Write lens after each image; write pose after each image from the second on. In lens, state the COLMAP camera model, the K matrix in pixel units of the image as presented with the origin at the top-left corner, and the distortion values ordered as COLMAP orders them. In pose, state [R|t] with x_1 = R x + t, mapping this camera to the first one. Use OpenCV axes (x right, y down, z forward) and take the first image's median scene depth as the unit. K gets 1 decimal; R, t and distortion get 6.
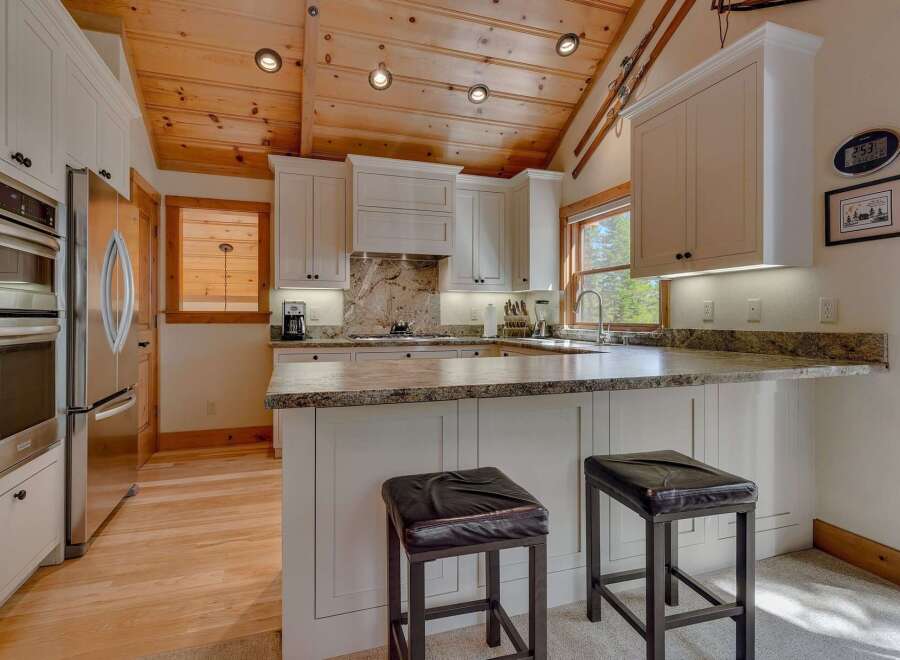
lens RADIAL K [[487.9, 0, 449.4], [0, 487.9, 322.1], [0, 0, 1]] dist [-0.002589, -0.000965]
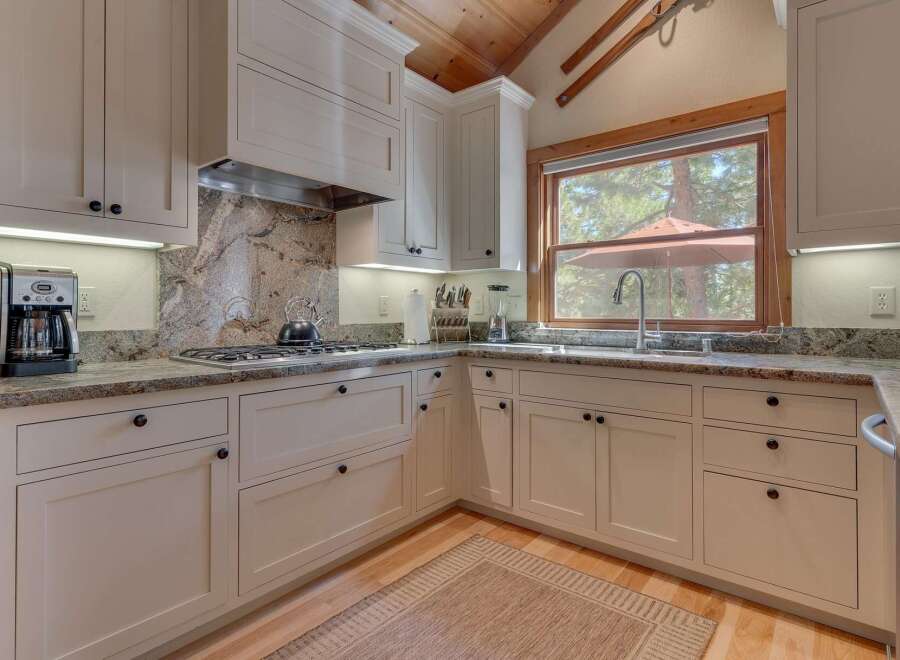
lens RADIAL K [[487.9, 0, 435.5], [0, 487.9, 313.6], [0, 0, 1]] dist [-0.002589, -0.000965]
pose [[0.853426, -0.003426, 0.521203, -0.240005], [0.005758, 0.999979, -0.002855, -0.005155], [-0.521183, 0.005438, 0.853428, 0.495263]]
